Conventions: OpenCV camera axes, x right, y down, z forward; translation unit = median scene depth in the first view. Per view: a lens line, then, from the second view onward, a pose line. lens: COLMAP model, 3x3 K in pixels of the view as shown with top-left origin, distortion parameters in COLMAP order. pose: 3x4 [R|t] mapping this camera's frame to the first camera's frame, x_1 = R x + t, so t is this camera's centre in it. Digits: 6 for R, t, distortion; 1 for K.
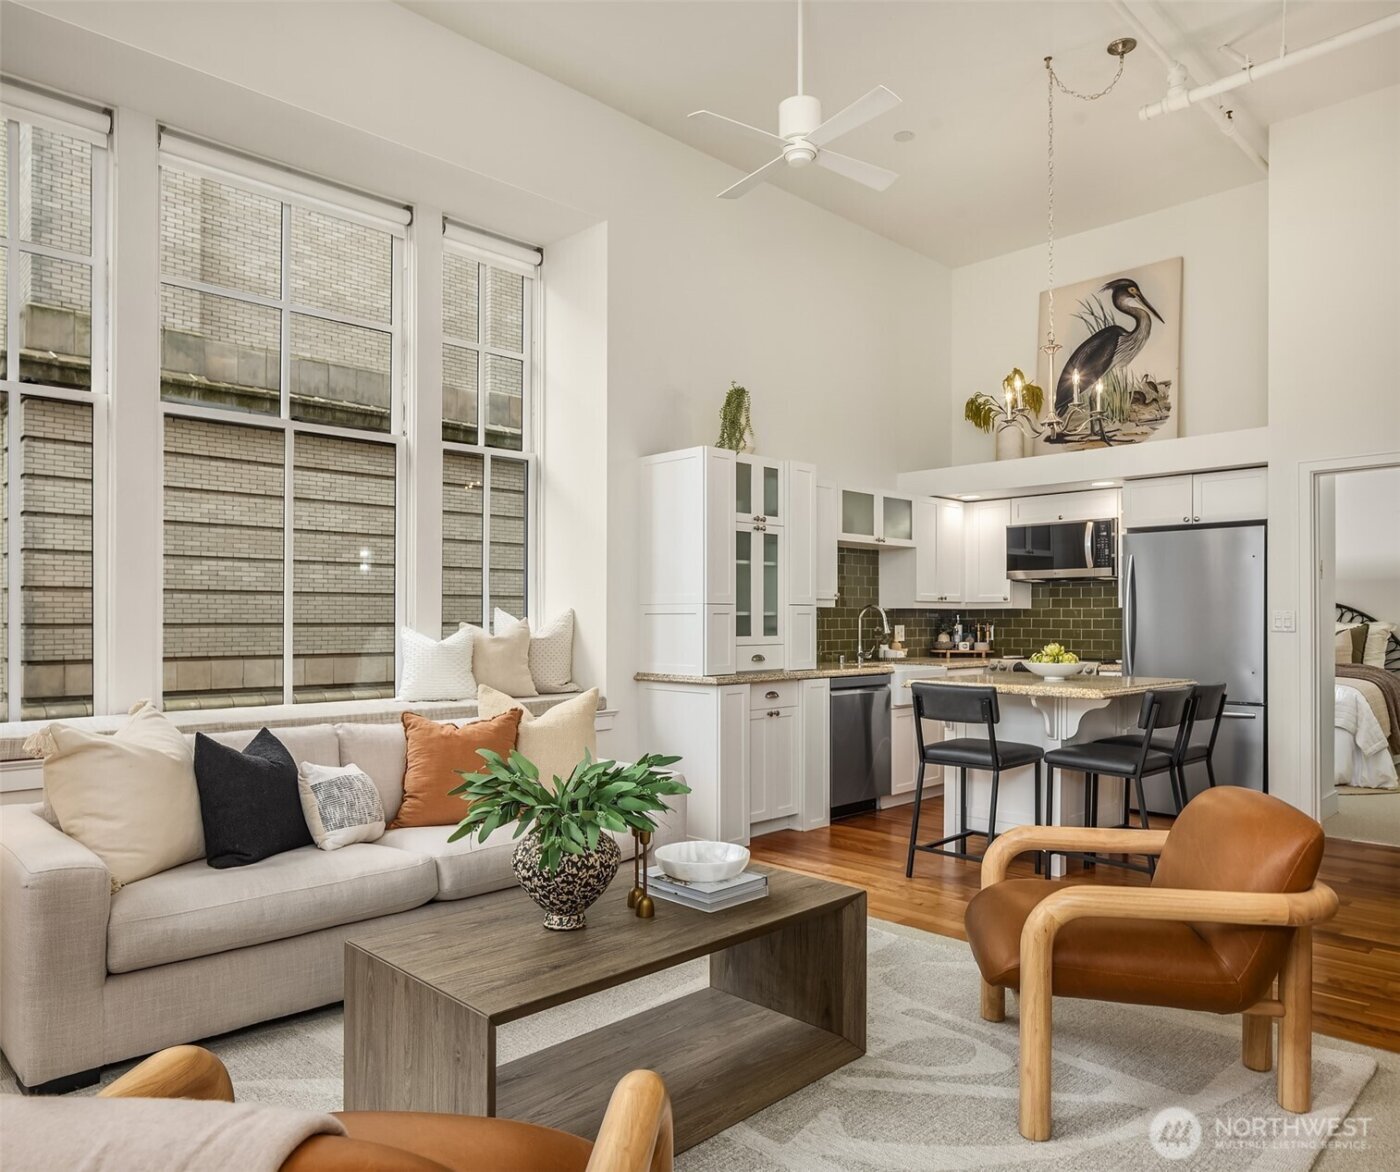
lens RADIAL K [[976.4, 0, 650.5], [0, 976.4, 638.5], [0, 0, 1]] dist [-0.005133, -0.004323]
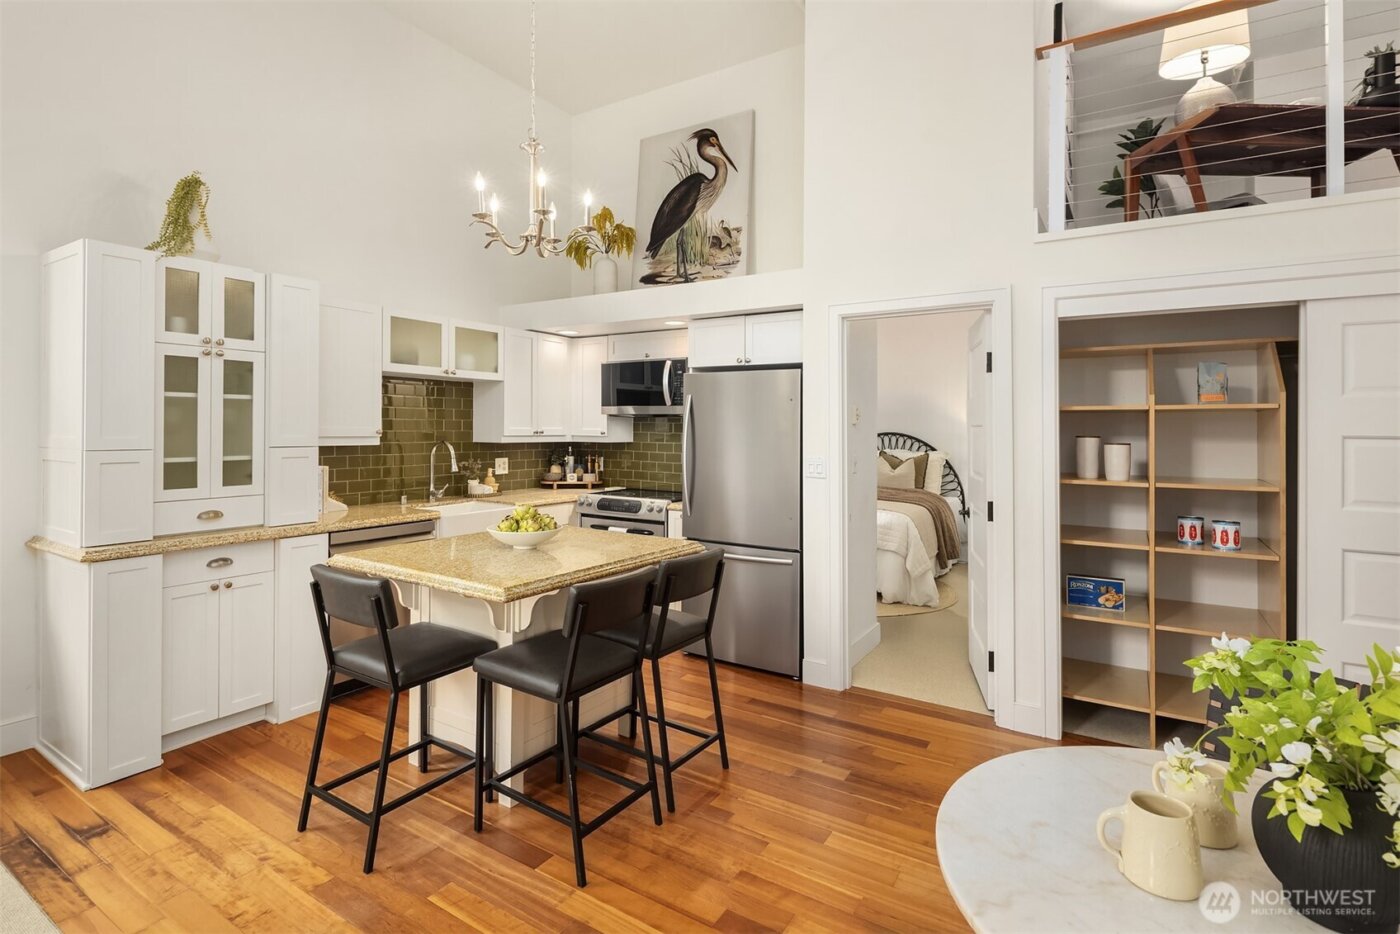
lens RADIAL K [[694.9, 0, 684.7], [0, 694.9, 429.7], [0, 0, 1]] dist [0.002806, -0.001400]
pose [[0.970150, 0.010024, 0.242298, 0.291179], [-0.006615, 0.999867, -0.014879, -0.036496], [-0.242415, 0.012832, 0.970088, 0.292591]]
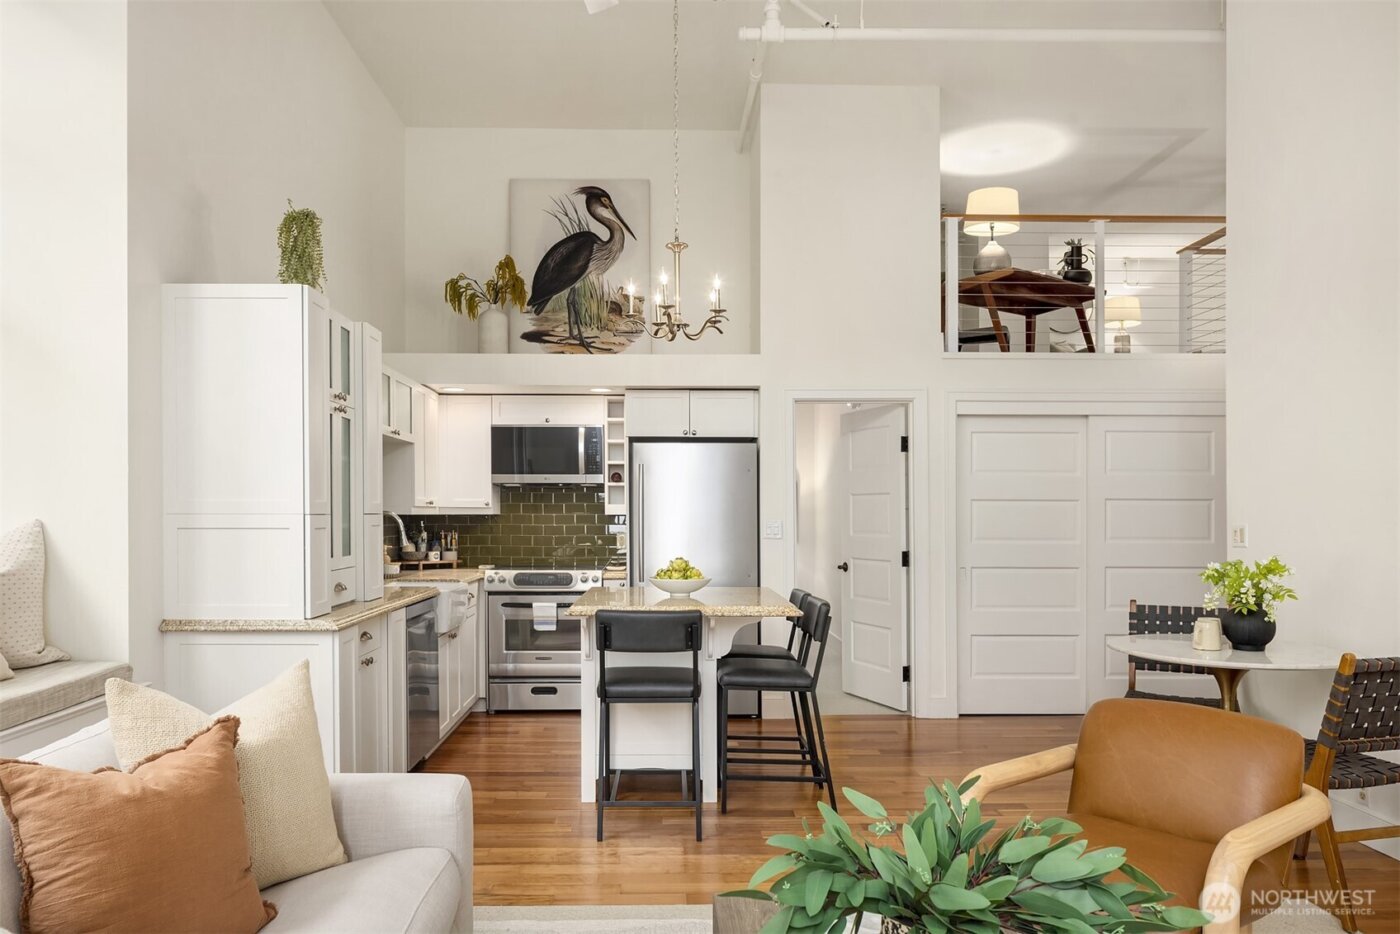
lens RADIAL K [[986.2, 0, 682.7], [0, 986.2, 531.2], [0, 0, 1]] dist [-0.001094, -0.001383]
pose [[0.662421, -0.011011, 0.749051, -0.225227], [0.011674, 0.999922, 0.004375, -0.018133], [-0.749041, 0.005847, 0.662498, 0.266532]]
